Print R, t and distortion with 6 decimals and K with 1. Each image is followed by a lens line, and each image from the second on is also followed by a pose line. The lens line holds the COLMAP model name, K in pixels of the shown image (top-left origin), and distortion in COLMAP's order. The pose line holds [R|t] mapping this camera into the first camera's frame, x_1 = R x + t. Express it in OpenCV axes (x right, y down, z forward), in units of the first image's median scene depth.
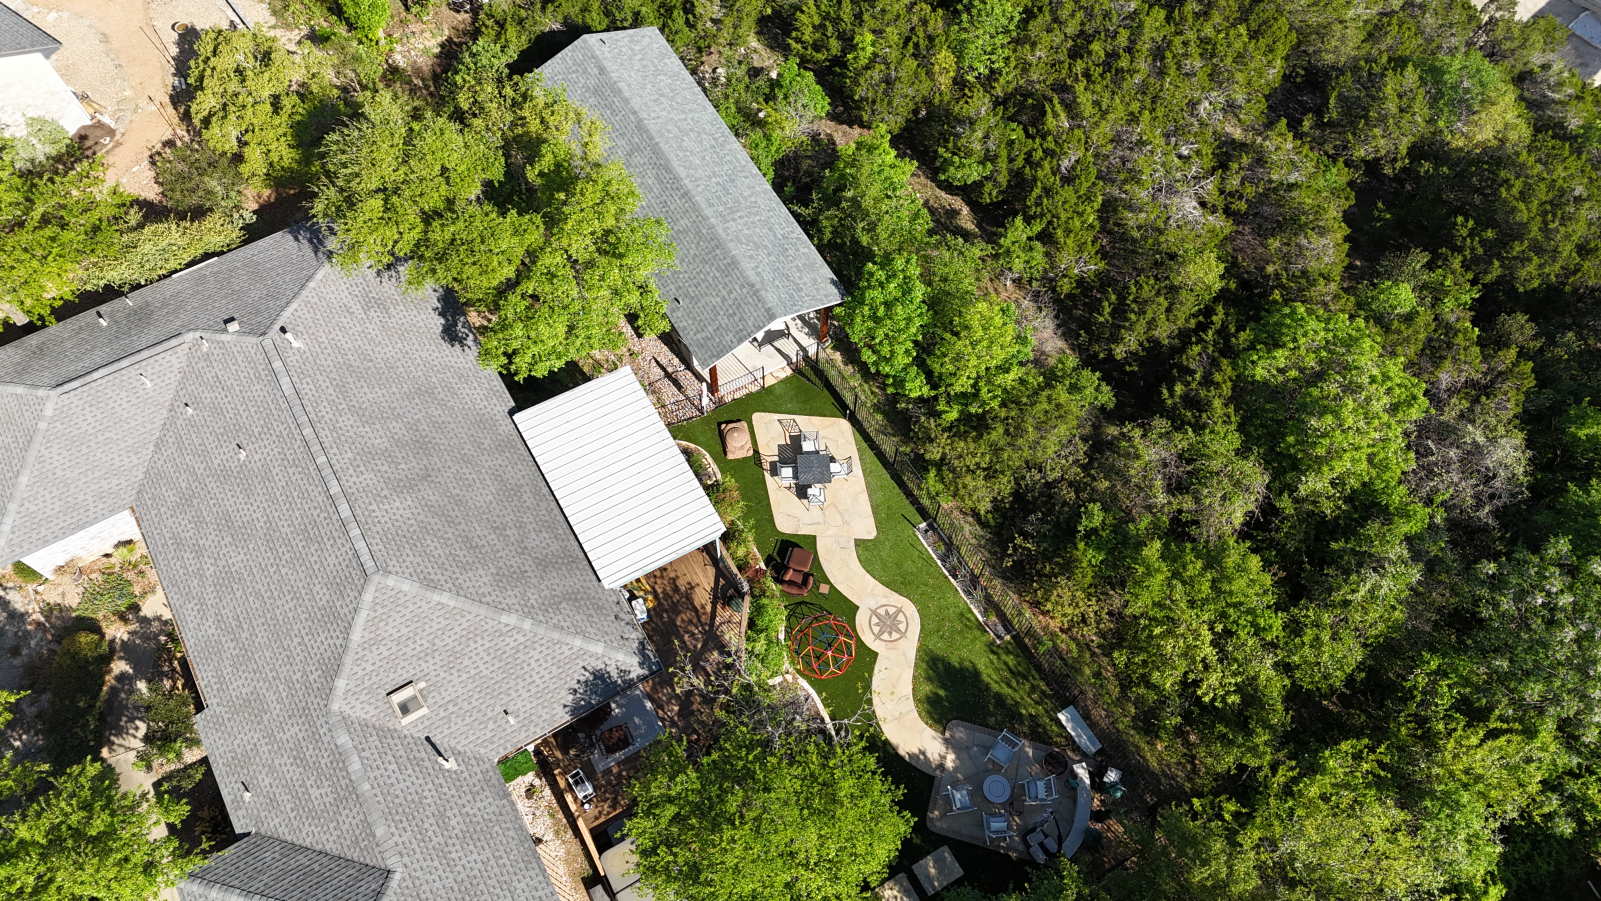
lens RADIAL K [[1172.8, 0, 779.1], [0, 1172.8, 451.9], [0, 0, 1]] dist [-0.005236, -0.002796]
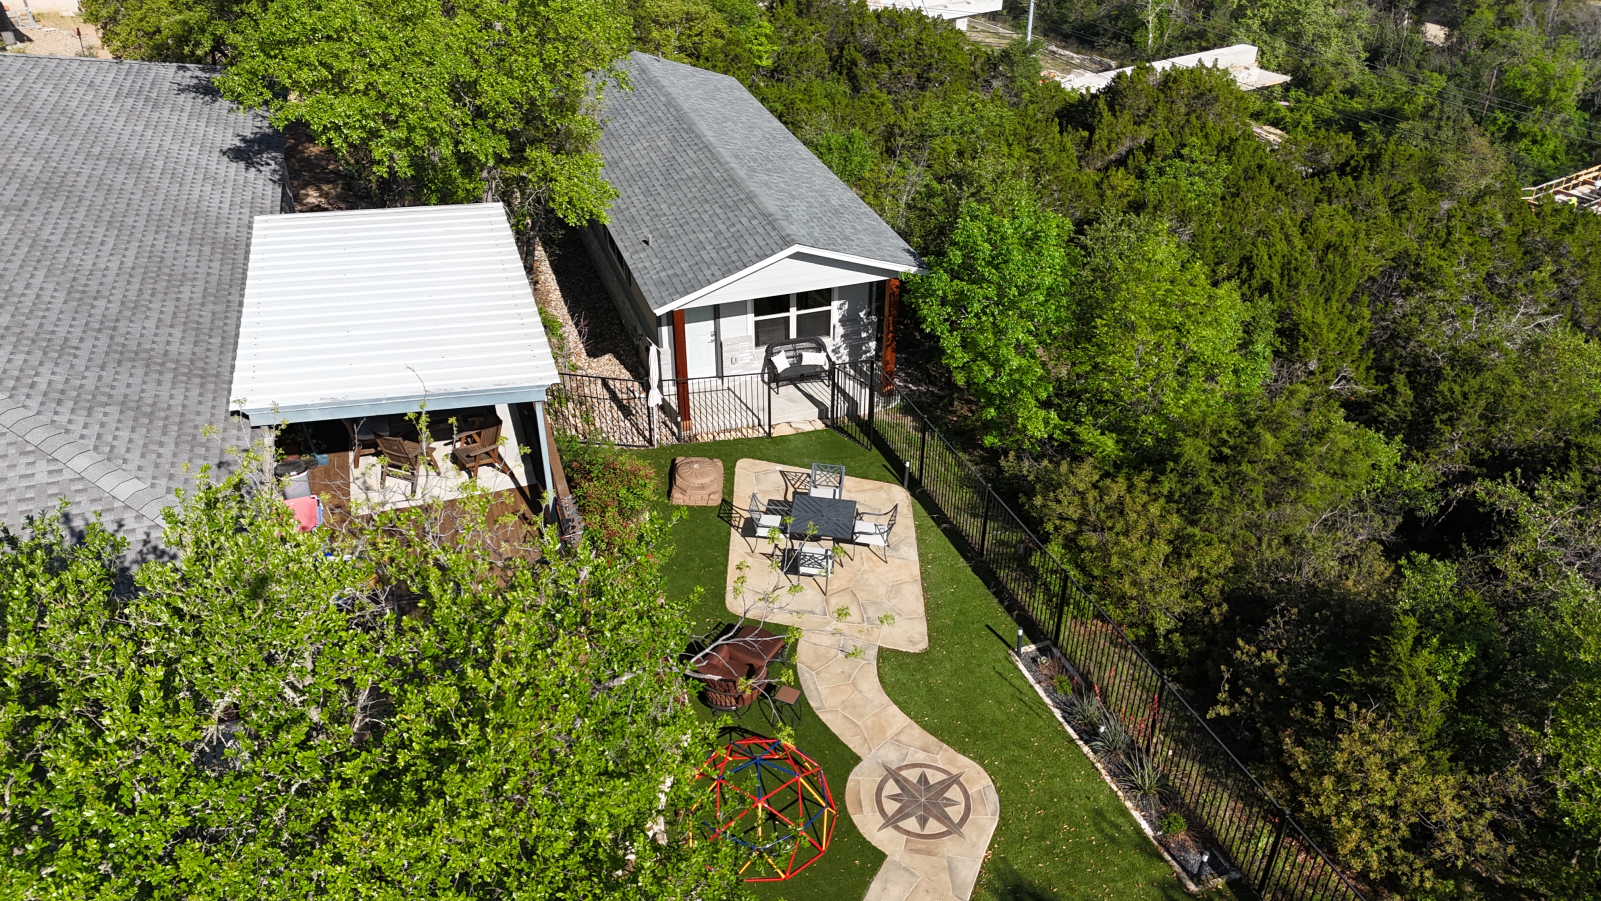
lens RADIAL K [[1172.8, 0, 779.1], [0, 1172.8, 451.9], [0, 0, 1]] dist [-0.005236, -0.002796]
pose [[0.977553, 0.112822, -0.177938, 0.099589], [-0.187900, 0.848891, -0.494043, 0.247648], [0.095311, 0.516387, 0.851035, 0.549285]]
